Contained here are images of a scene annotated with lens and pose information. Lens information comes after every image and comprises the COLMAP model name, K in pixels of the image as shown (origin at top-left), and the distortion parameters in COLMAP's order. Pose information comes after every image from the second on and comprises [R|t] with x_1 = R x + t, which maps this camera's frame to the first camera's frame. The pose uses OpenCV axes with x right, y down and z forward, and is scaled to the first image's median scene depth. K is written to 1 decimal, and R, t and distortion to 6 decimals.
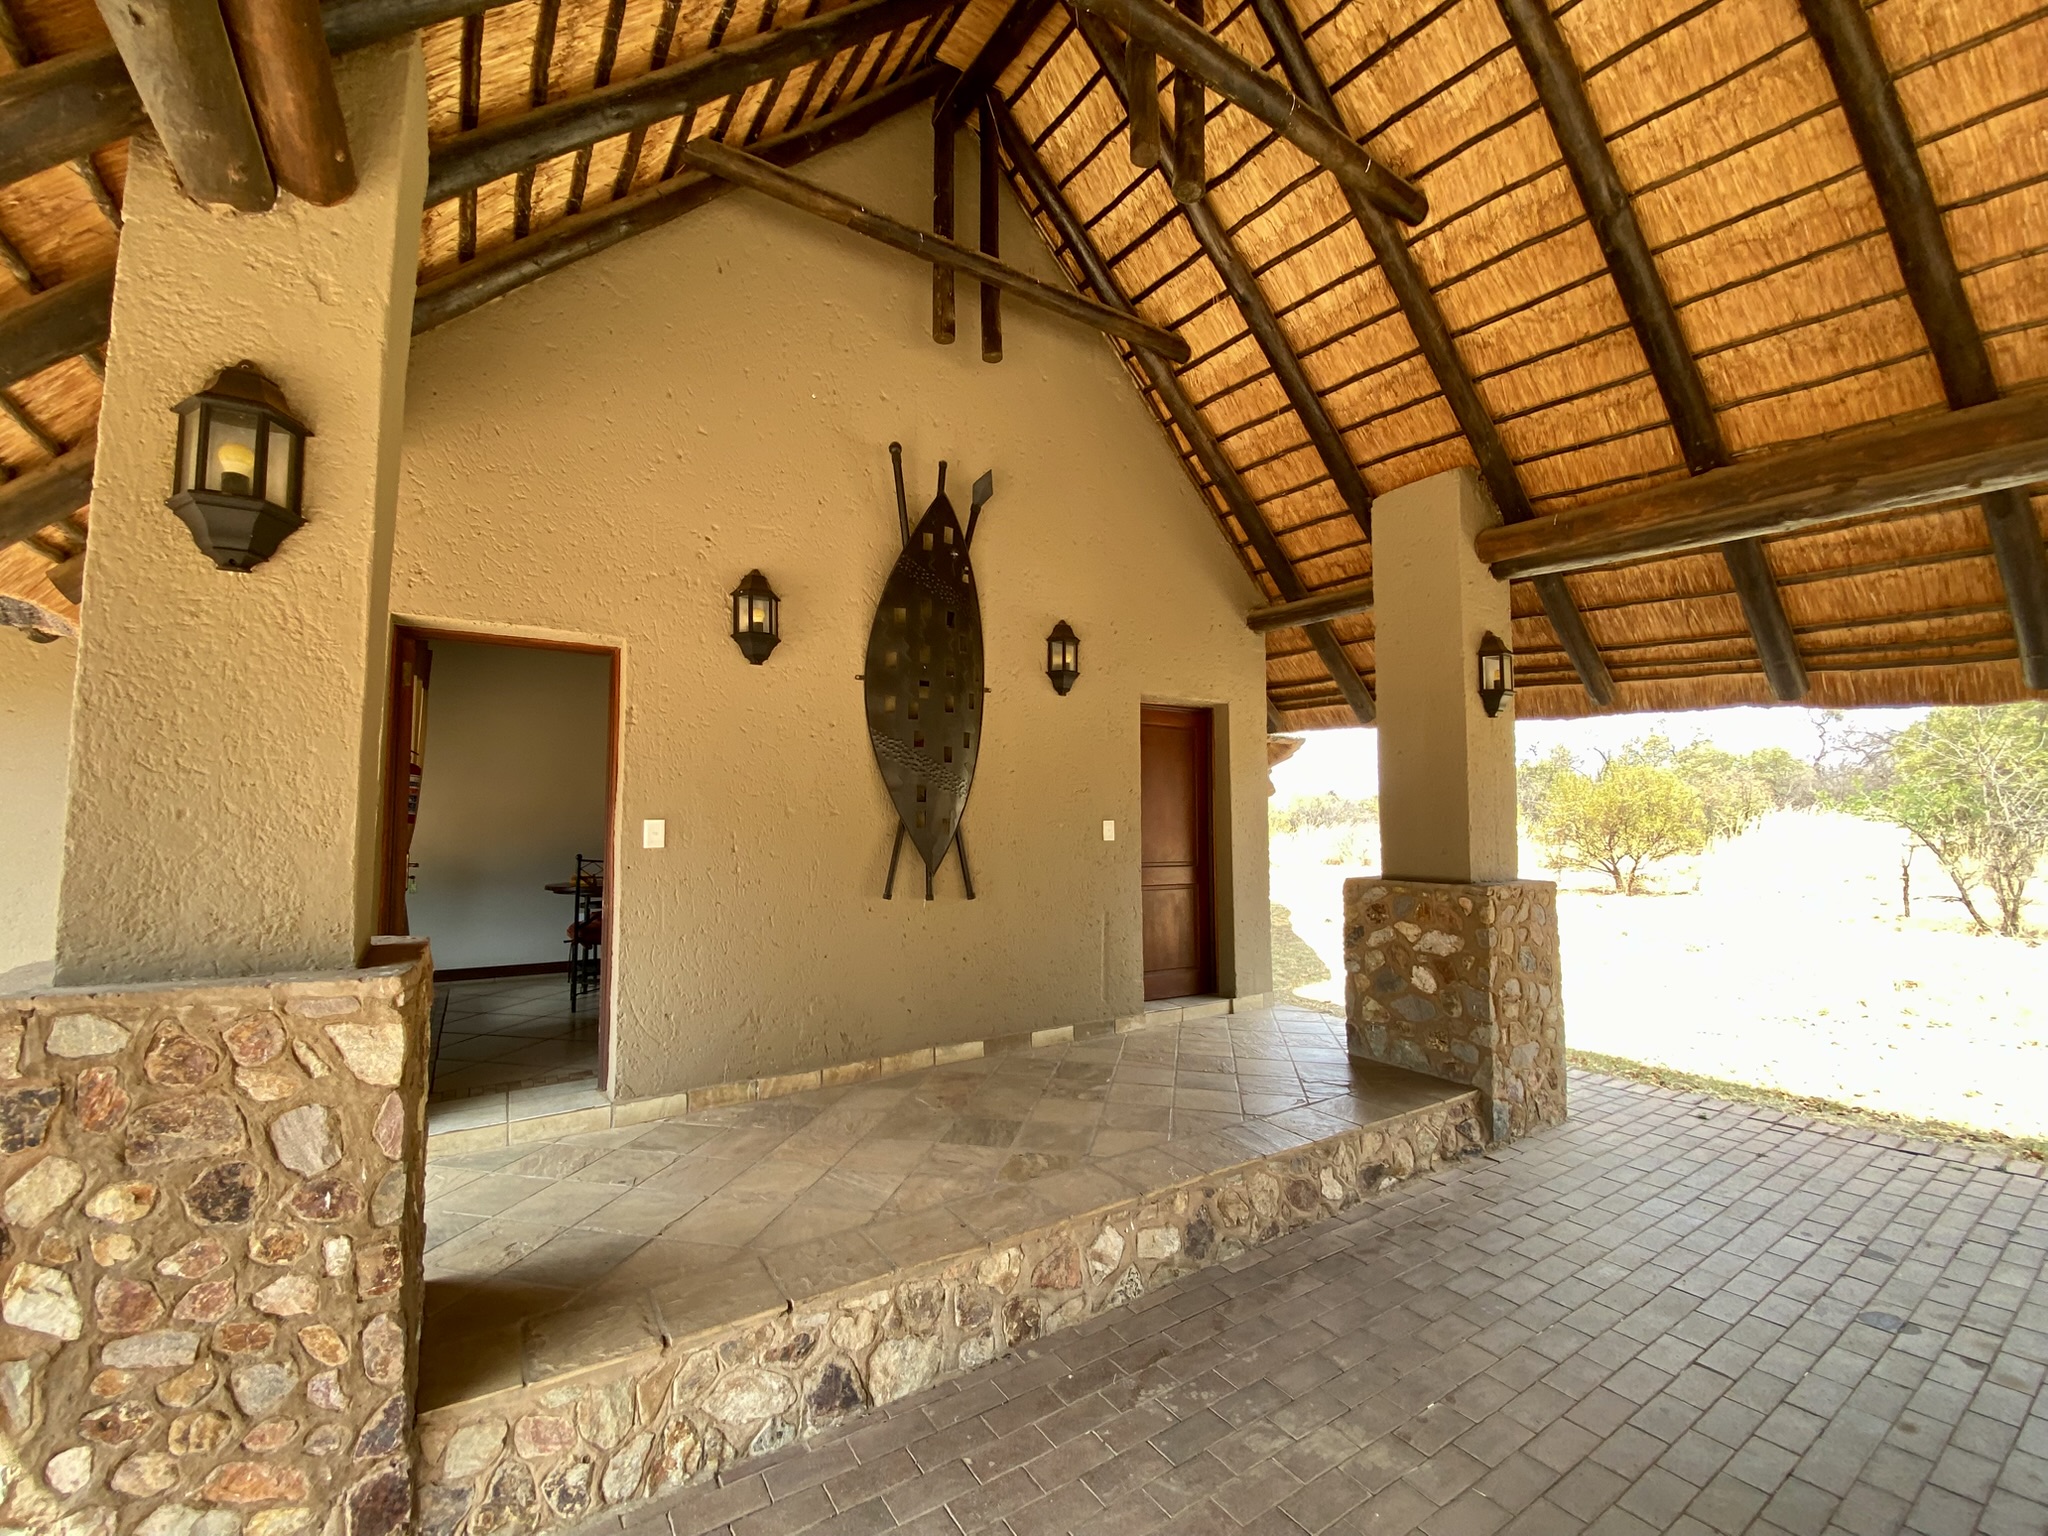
lens RADIAL K [[802.7, 0, 1024.0], [0, 802.7, 768.0], [0, 0, 1]] dist [0.022266, -0.021611]
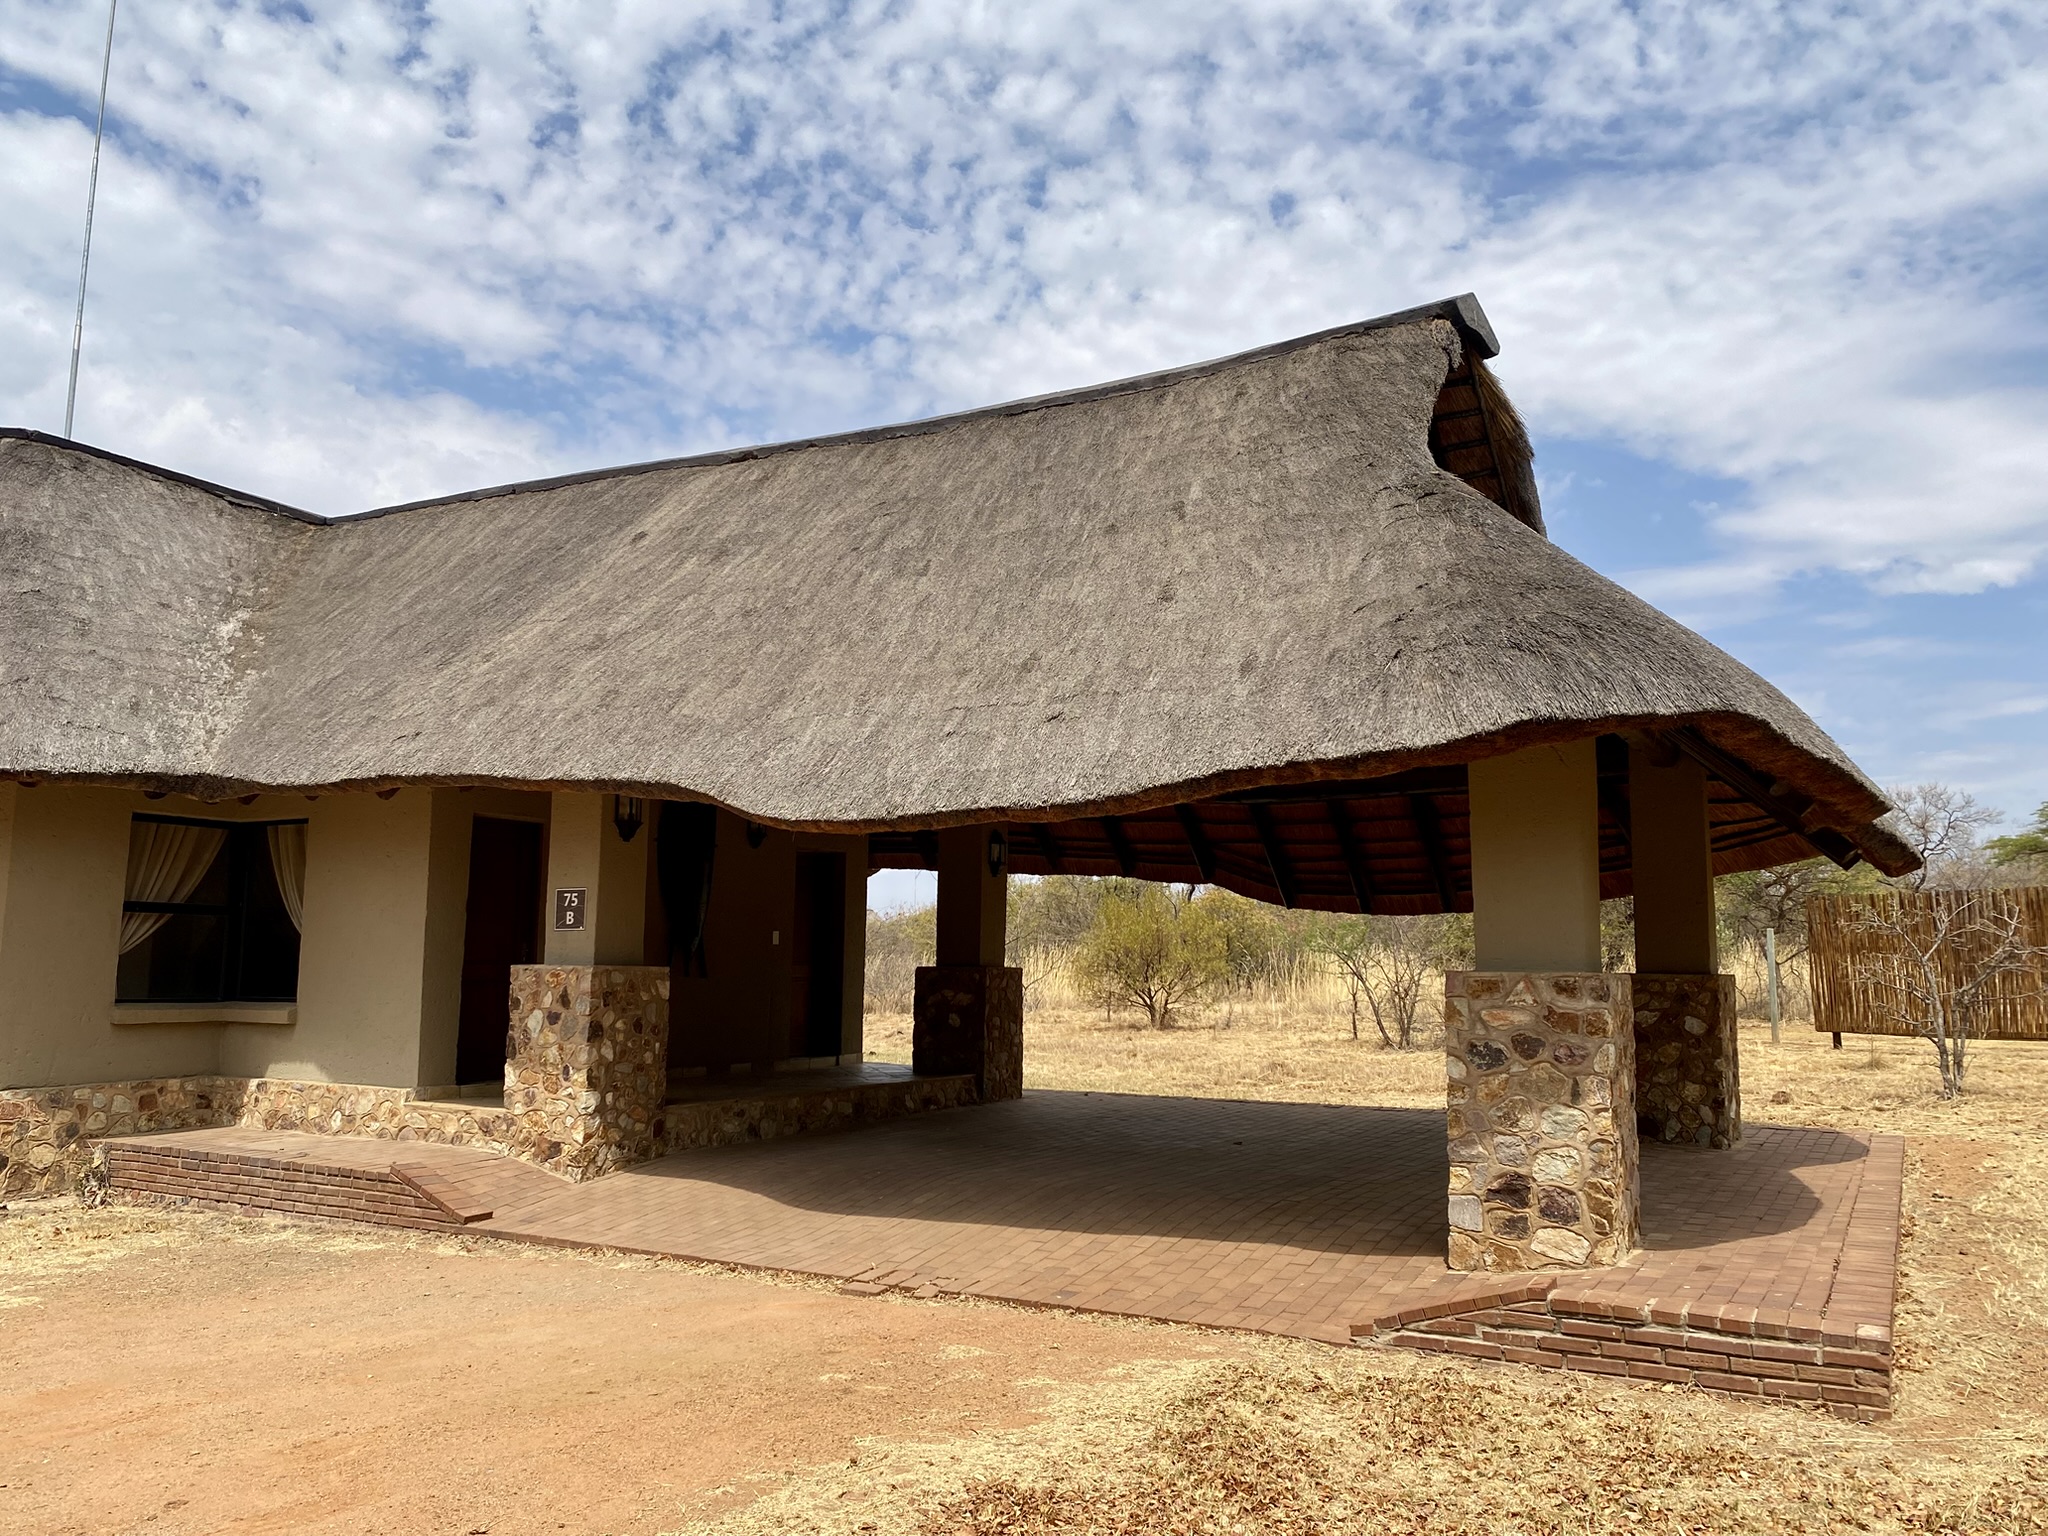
lens RADIAL K [[1512.9, 0, 1020.1], [0, 1512.9, 757.5], [0, 0, 1]] dist [0.076520, -0.108752]
pose [[0.886058, 0.072595, 0.457855, -1.040187], [-0.041329, 0.996100, -0.077956, -0.073048], [-0.461729, 0.050151, 0.885602, -2.250806]]
